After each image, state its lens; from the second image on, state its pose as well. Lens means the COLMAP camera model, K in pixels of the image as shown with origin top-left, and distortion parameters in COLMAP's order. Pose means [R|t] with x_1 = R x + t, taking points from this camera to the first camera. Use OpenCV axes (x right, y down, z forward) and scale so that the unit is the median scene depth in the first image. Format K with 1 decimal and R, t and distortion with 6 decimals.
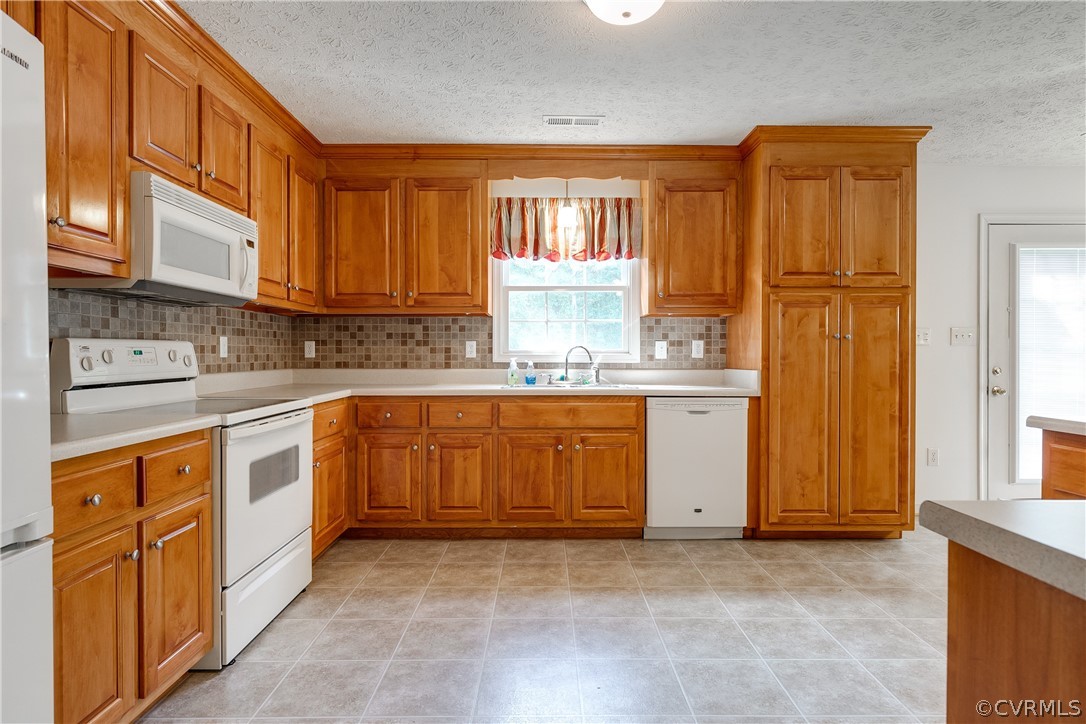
lens RADIAL K [[579.9, 0, 550.8], [0, 579.9, 359.7], [0, 0, 1]] dist [-0.005407, 0.000740]
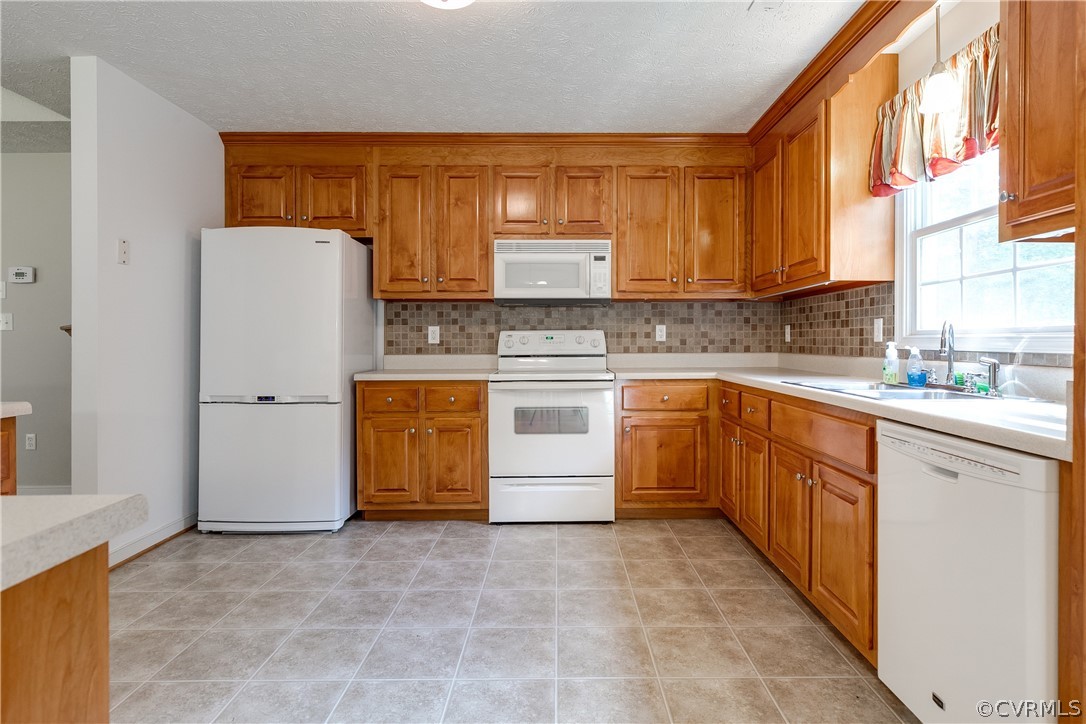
lens RADIAL K [[575.1, 0, 551.0], [0, 575.1, 344.5], [0, 0, 1]] dist [0.002478, 0.000591]
pose [[-0.006741, 0.005818, -0.999960, 0.666546], [-0.005985, 0.999965, 0.005858, -0.002522], [0.999959, 0.006025, -0.006706, 0.706045]]
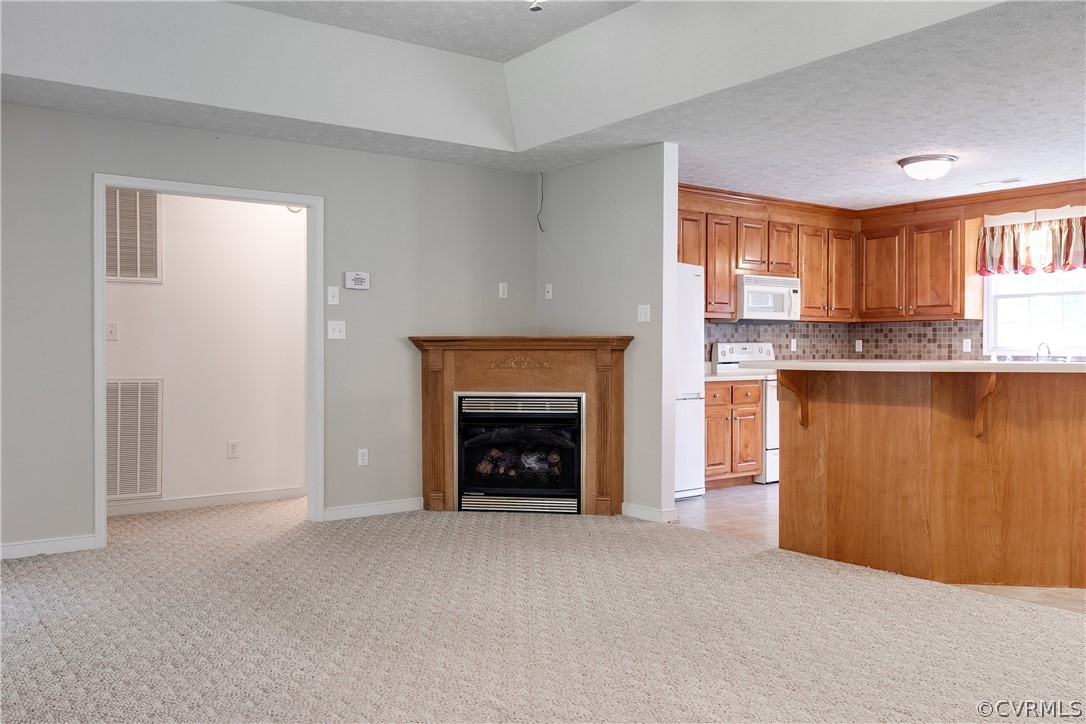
lens RADIAL K [[902.8, 0, 533.1], [0, 902.8, 359.3], [0, 0, 1]] dist [0.000843, 0.002431]
pose [[0.575778, 0.008726, -0.817560, 1.116106], [-0.006100, 0.999961, 0.006376, 0.007476], [0.817583, 0.001316, 0.575809, -1.116921]]
